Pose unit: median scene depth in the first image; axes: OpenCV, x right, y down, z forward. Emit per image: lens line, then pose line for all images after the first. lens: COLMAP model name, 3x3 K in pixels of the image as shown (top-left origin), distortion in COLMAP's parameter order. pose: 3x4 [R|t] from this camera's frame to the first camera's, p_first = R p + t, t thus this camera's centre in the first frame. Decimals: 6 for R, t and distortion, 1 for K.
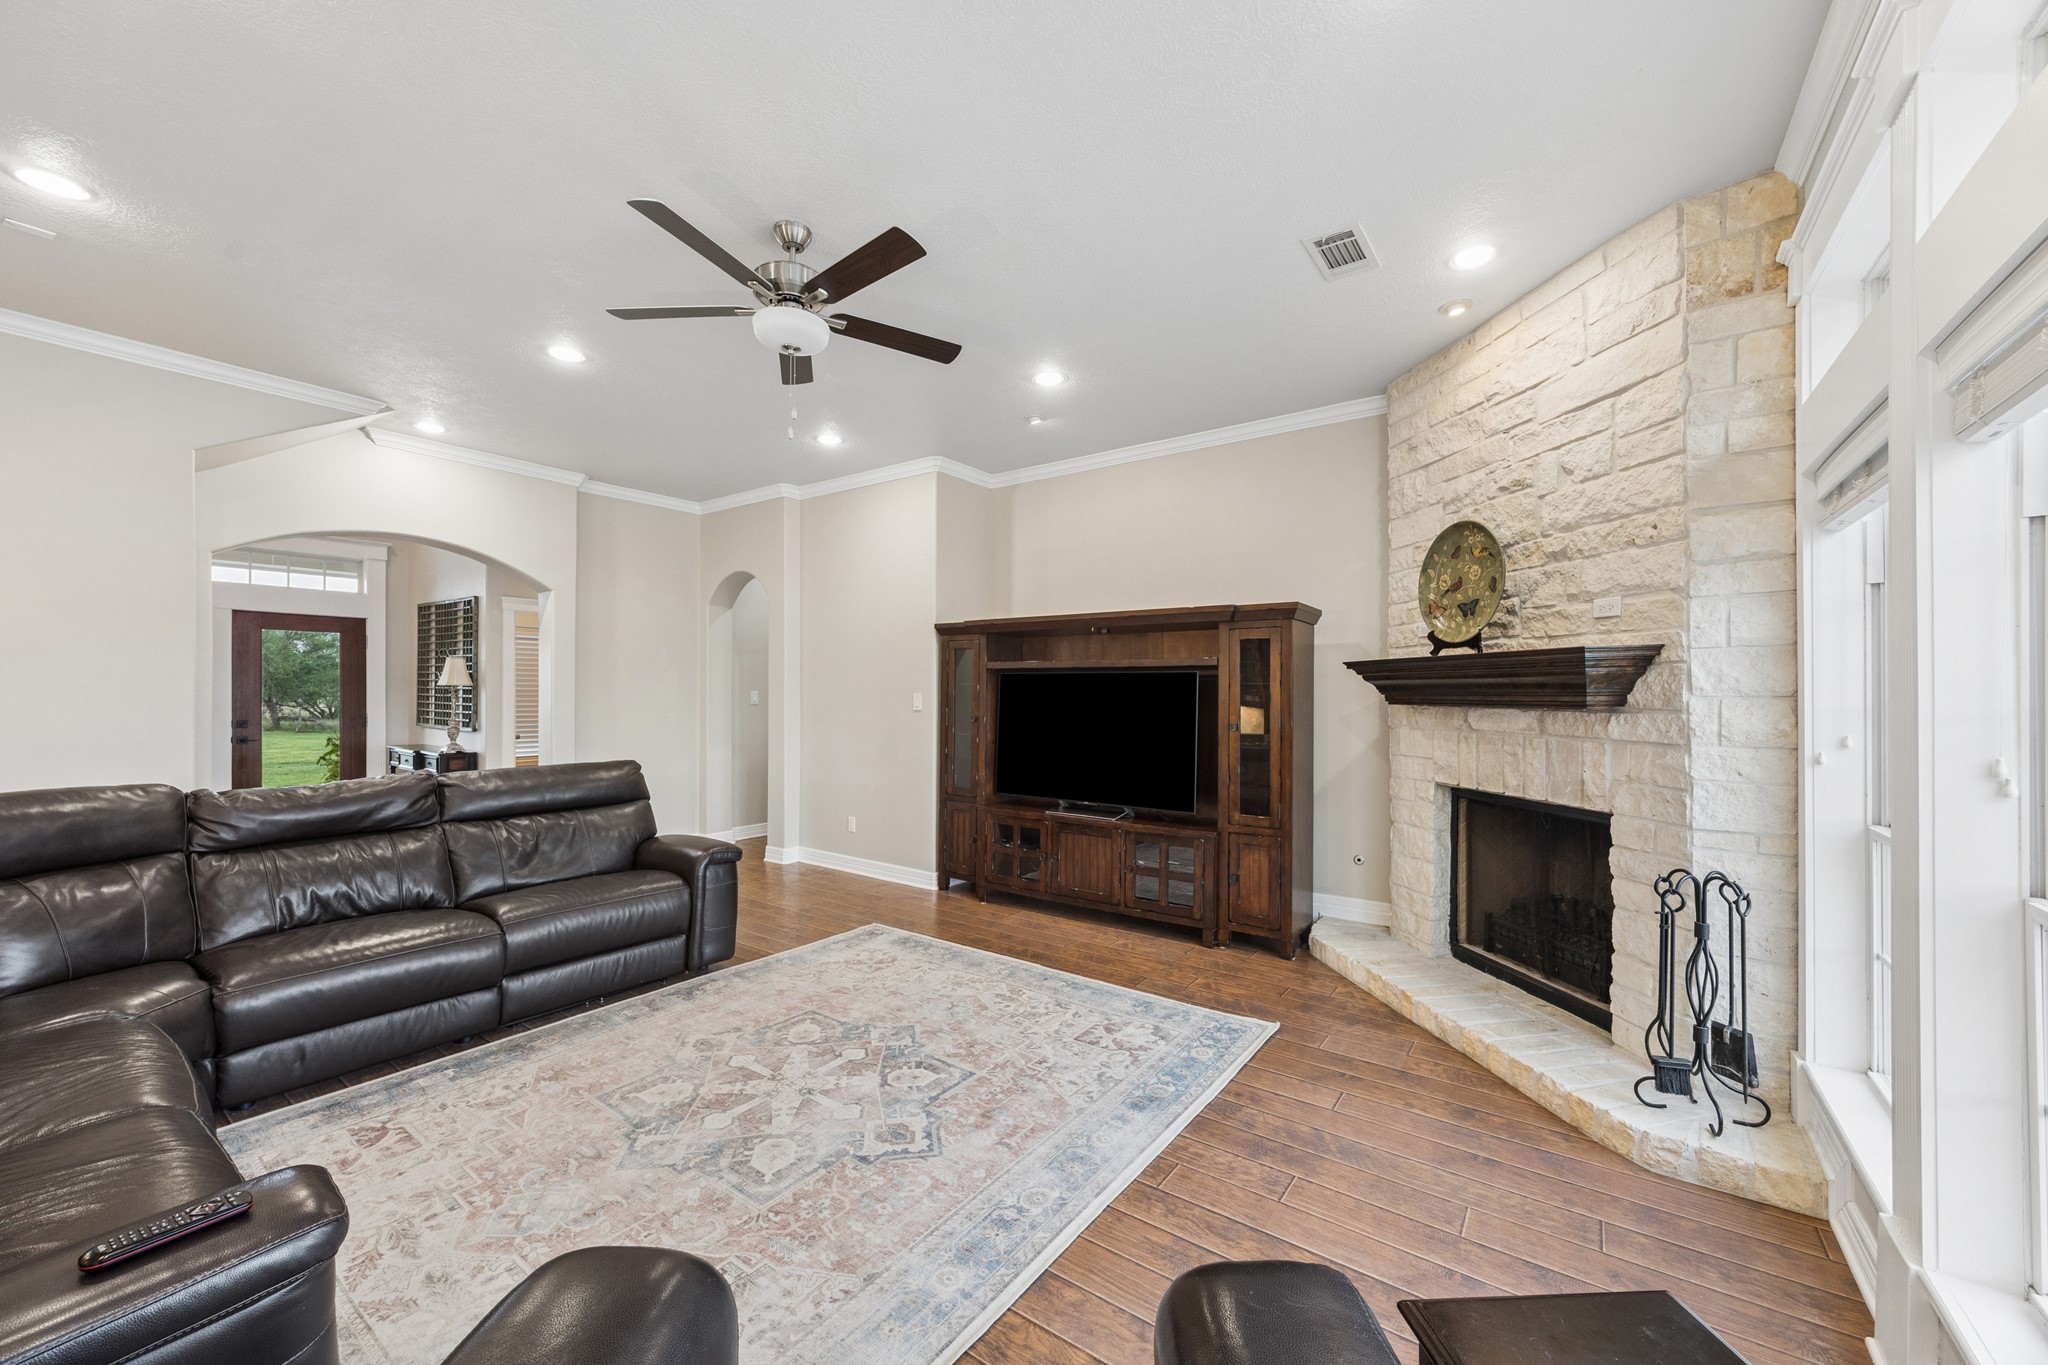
lens RADIAL K [[779.4, 0, 1029.4], [0, 779.4, 689.0], [0, 0, 1]] dist [-0.000197, 0.000148]
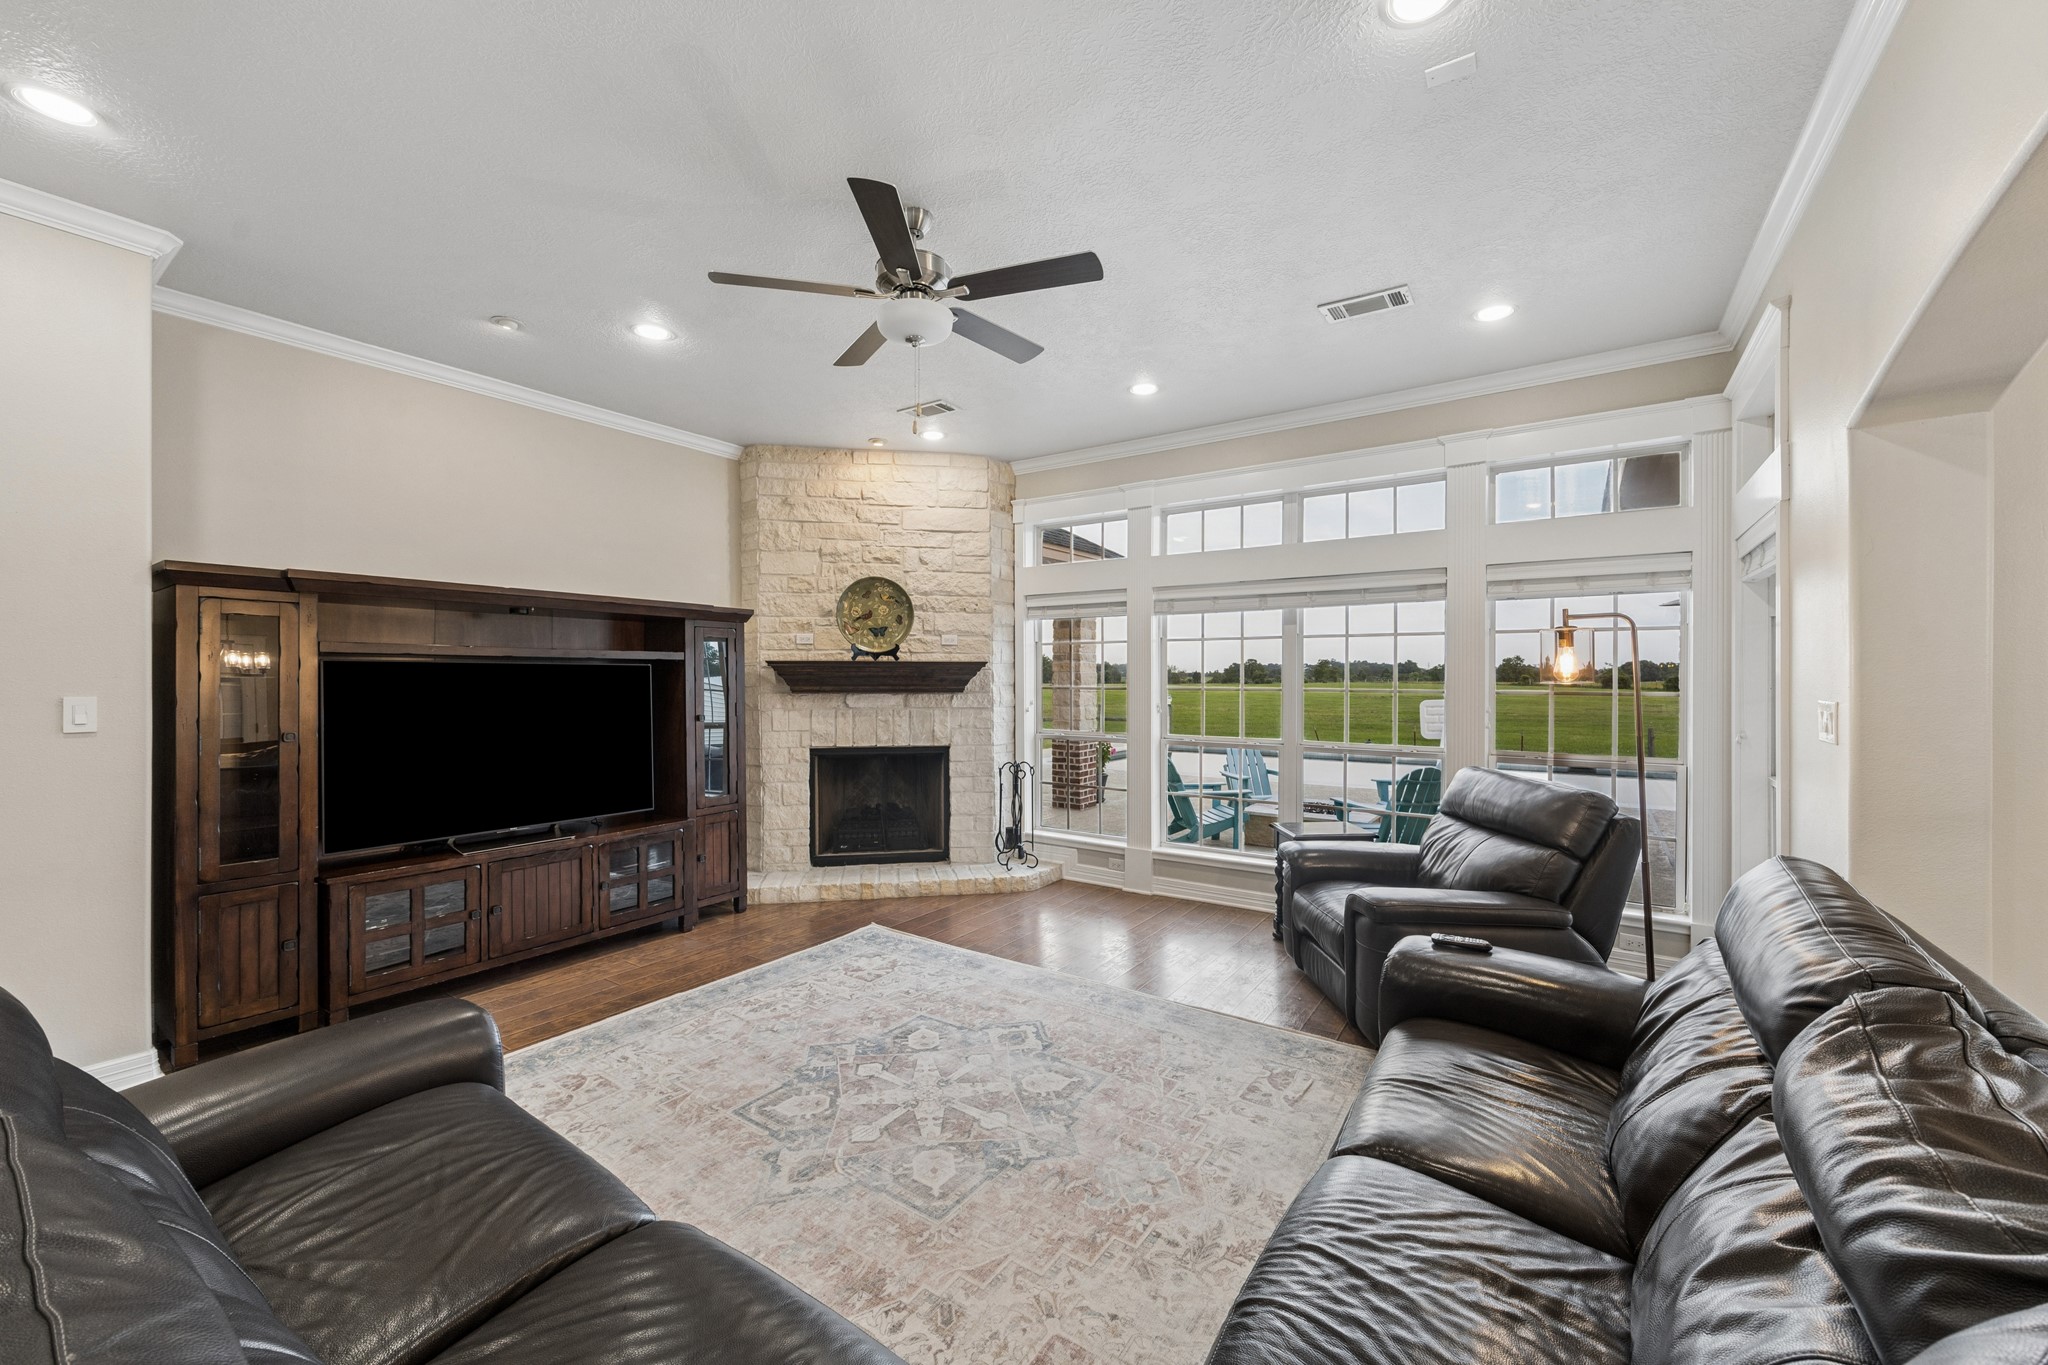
lens RADIAL K [[788.3, 0, 1020.3], [0, 788.3, 680.5], [0, 0, 1]] dist [-0.002976, 0.000020]
pose [[-0.018752, -0.007806, 0.999794, -1.112061], [-0.004066, 0.999962, 0.007731, -0.017724], [-0.999816, -0.003920, -0.018783, 0.776168]]
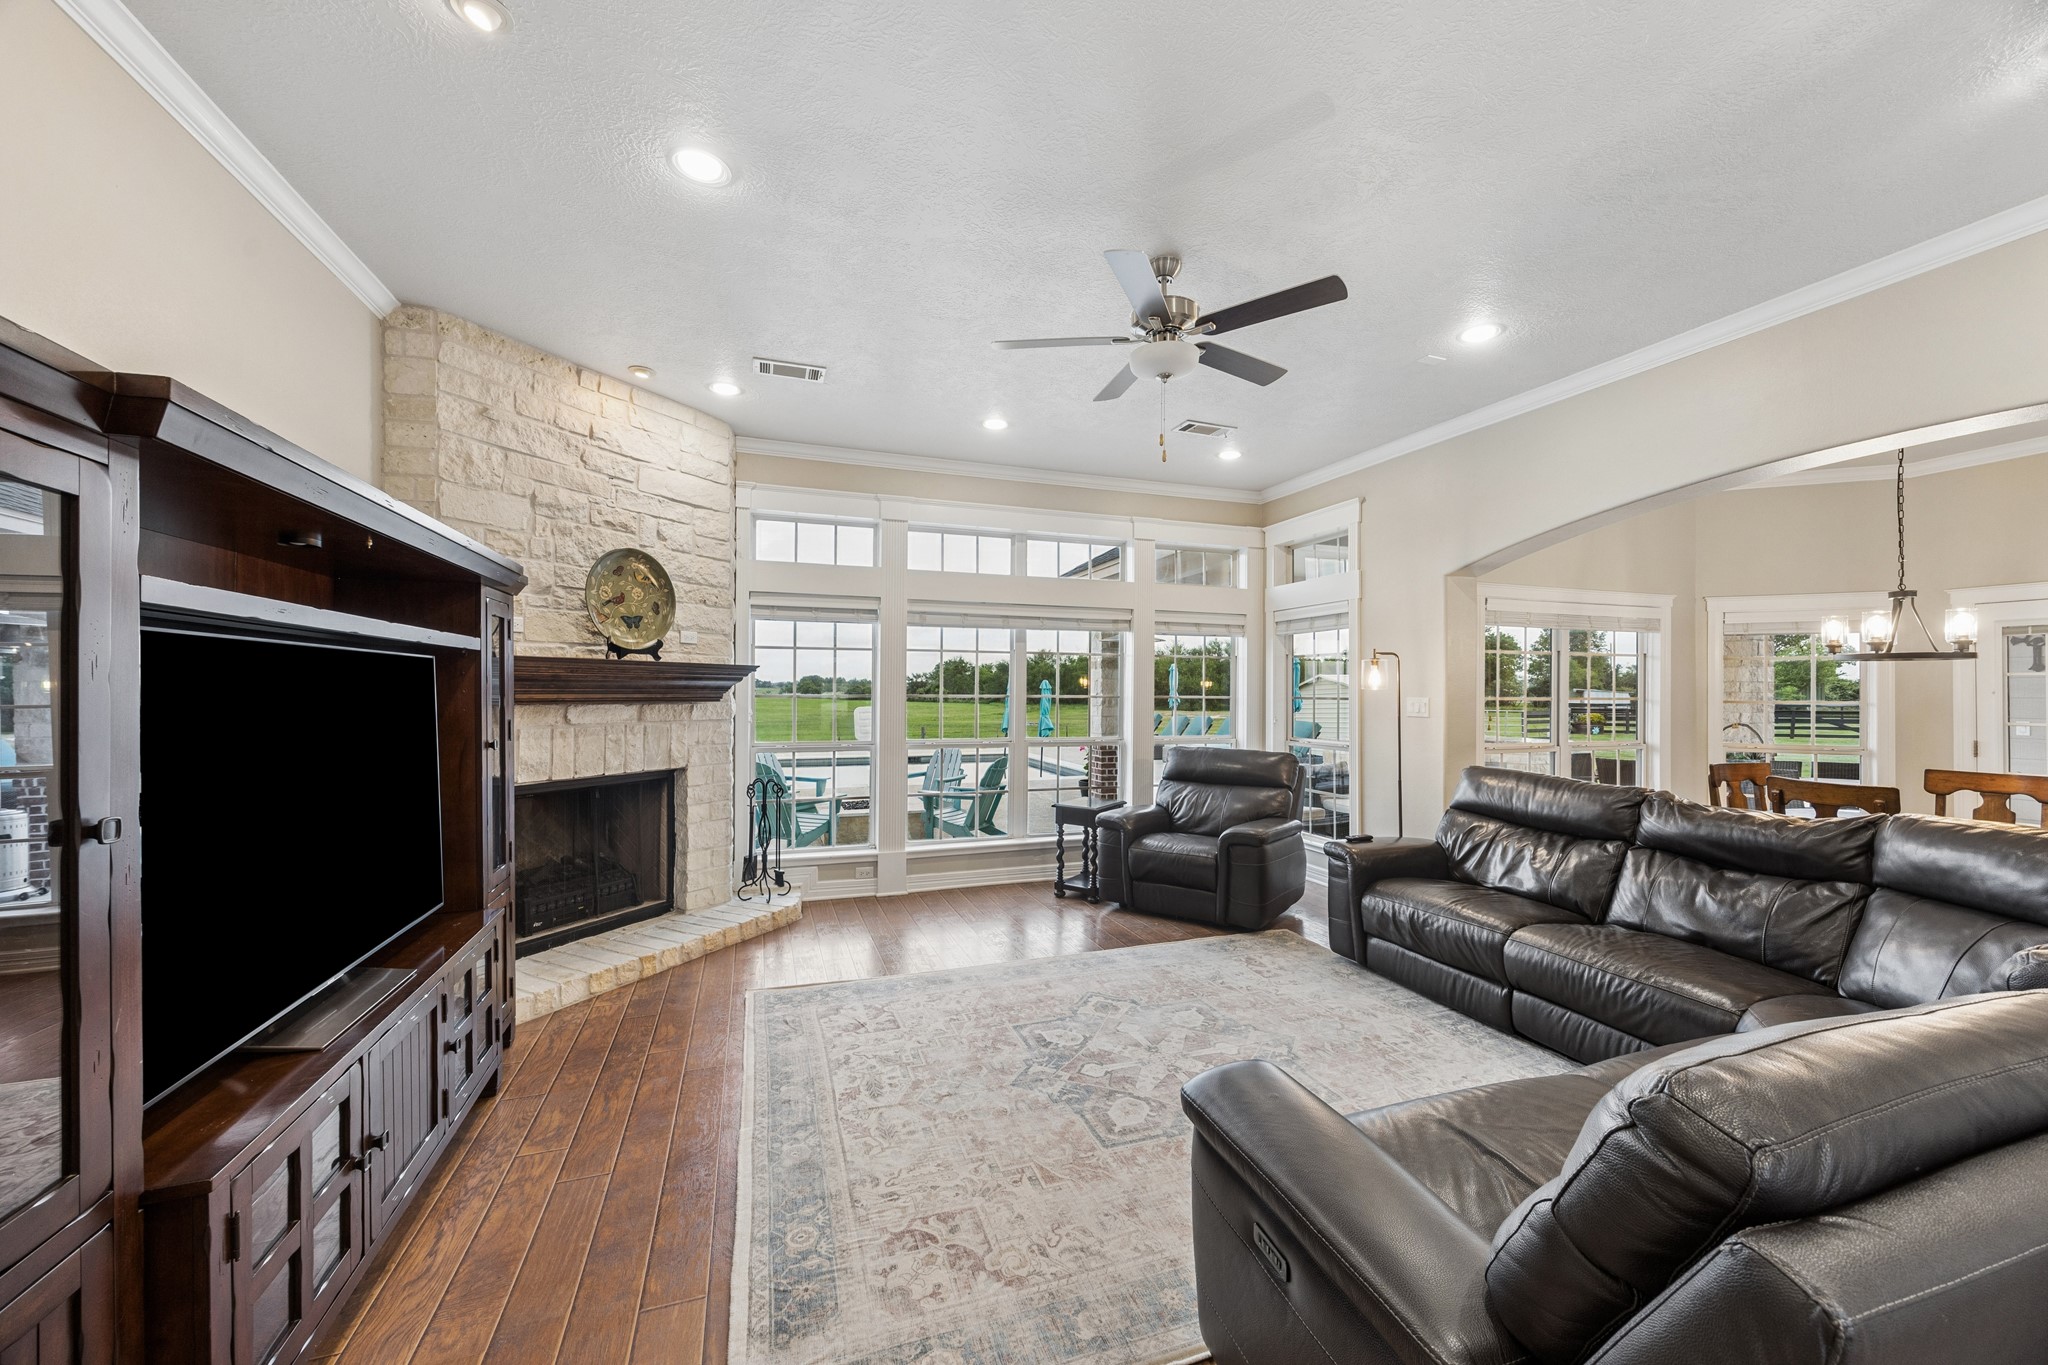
lens RADIAL K [[779.4, 0, 1029.4], [0, 779.4, 689.0], [0, 0, 1]] dist [-0.000197, 0.000148]
pose [[-0.819274, -0.006962, 0.573360, -0.662946], [-0.009973, 0.999948, -0.002108, -0.003132], [-0.573316, -0.007445, -0.819301, 1.715819]]
